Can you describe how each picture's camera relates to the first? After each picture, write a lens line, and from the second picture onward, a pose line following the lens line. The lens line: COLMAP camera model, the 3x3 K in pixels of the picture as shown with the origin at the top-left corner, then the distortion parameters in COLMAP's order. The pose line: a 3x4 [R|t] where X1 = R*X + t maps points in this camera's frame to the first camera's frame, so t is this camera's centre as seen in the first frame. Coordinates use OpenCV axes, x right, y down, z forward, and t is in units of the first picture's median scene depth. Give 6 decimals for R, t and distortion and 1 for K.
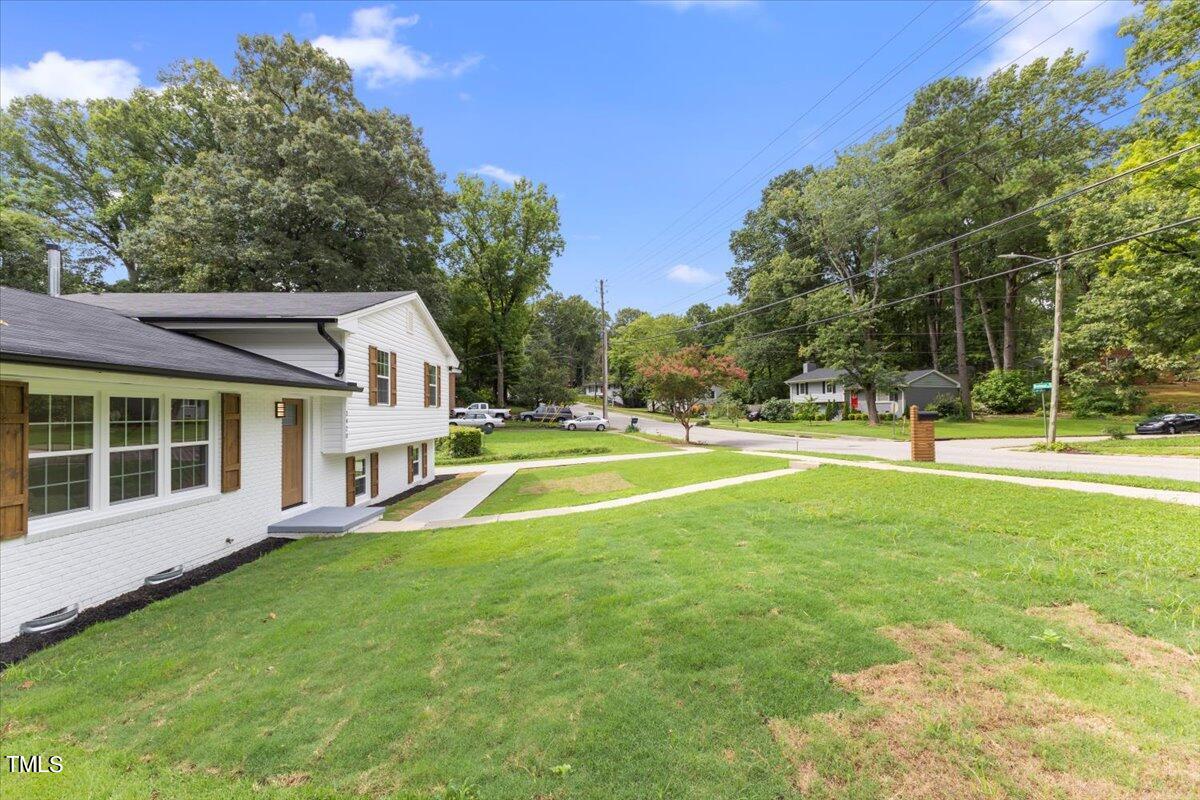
lens RADIAL K [[515.7, 0, 600.9], [0, 515.7, 398.3], [0, 0, 1]] dist [0.007935, -0.000272]
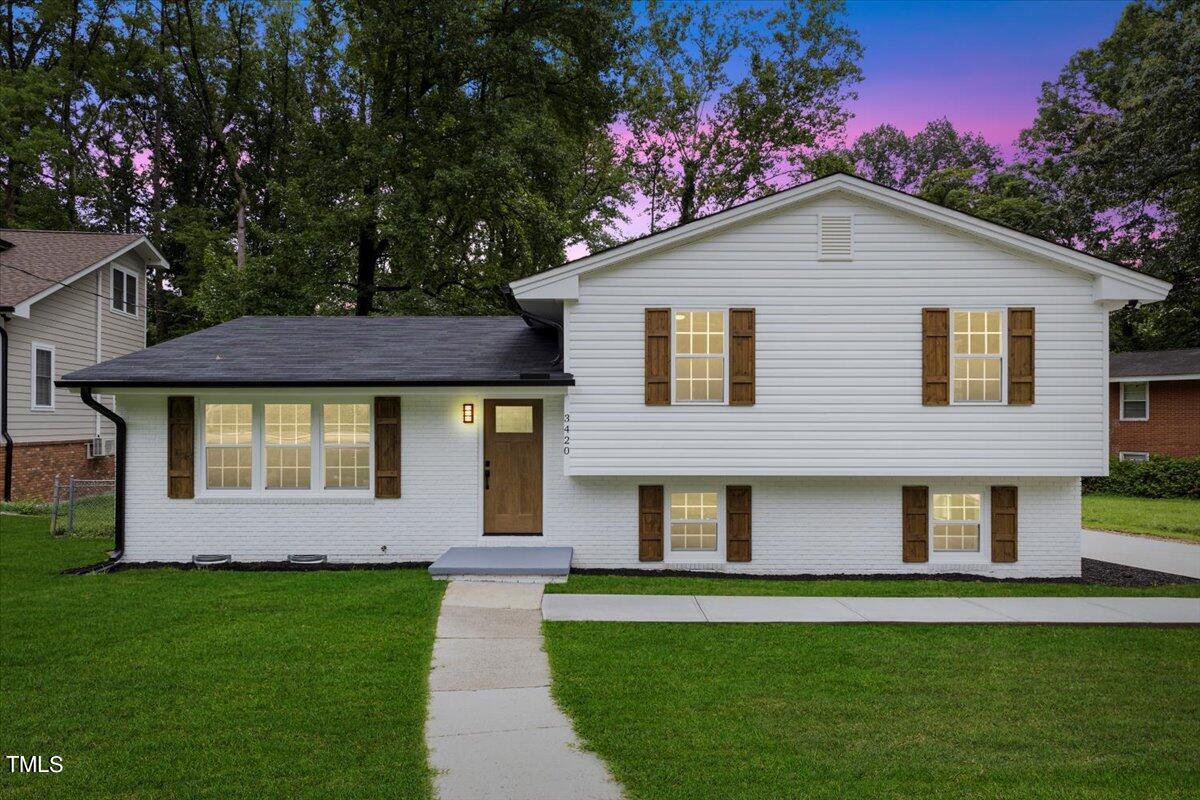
lens RADIAL K [[515.7, 0, 600.9], [0, 515.7, 398.3], [0, 0, 1]] dist [0.007935, -0.000272]
pose [[0.000223, -0.009148, -0.999958, 0.200140], [0.021735, 0.999722, -0.009141, 0.009530], [0.999764, -0.021732, 0.000422, 1.138145]]
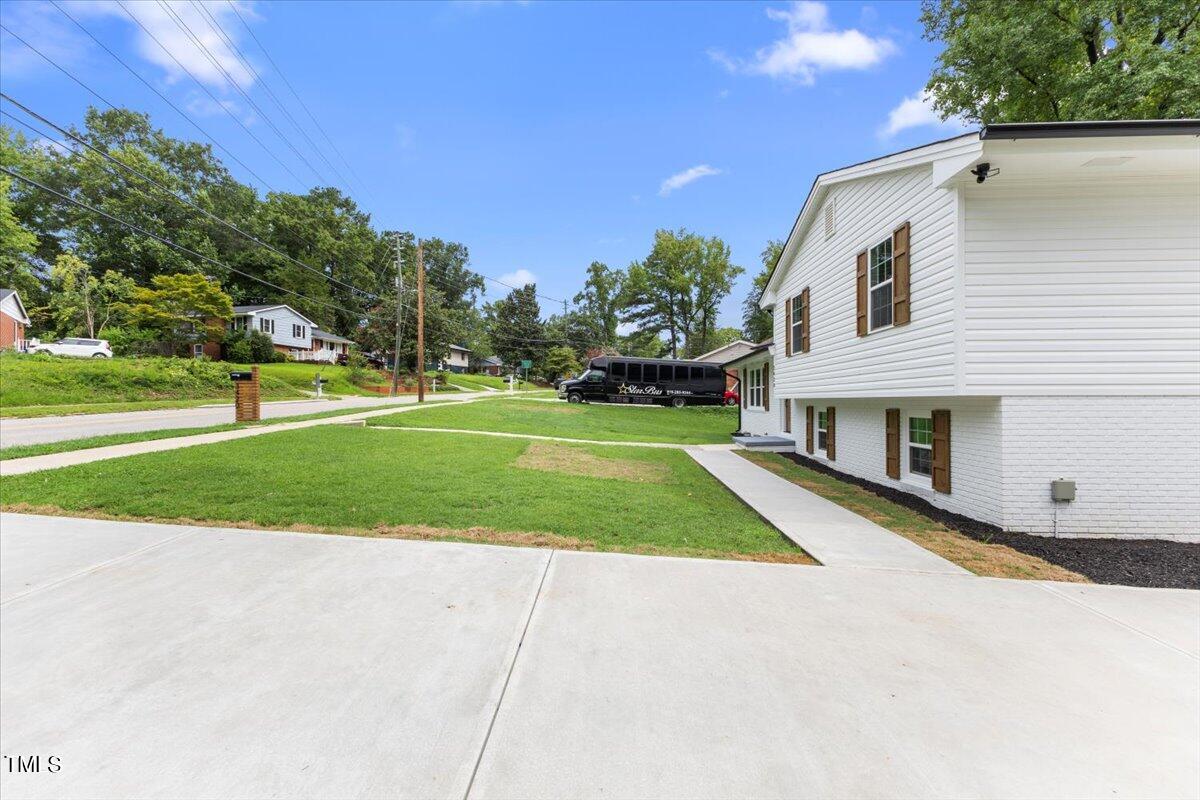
lens RADIAL K [[515.7, 0, 600.9], [0, 515.7, 398.3], [0, 0, 1]] dist [0.007935, -0.000272]
pose [[-0.997953, 0.011823, 0.062843, -0.141875], [0.010066, 0.999551, -0.028214, 0.142645], [-0.063148, -0.027524, -0.997625, 2.455695]]
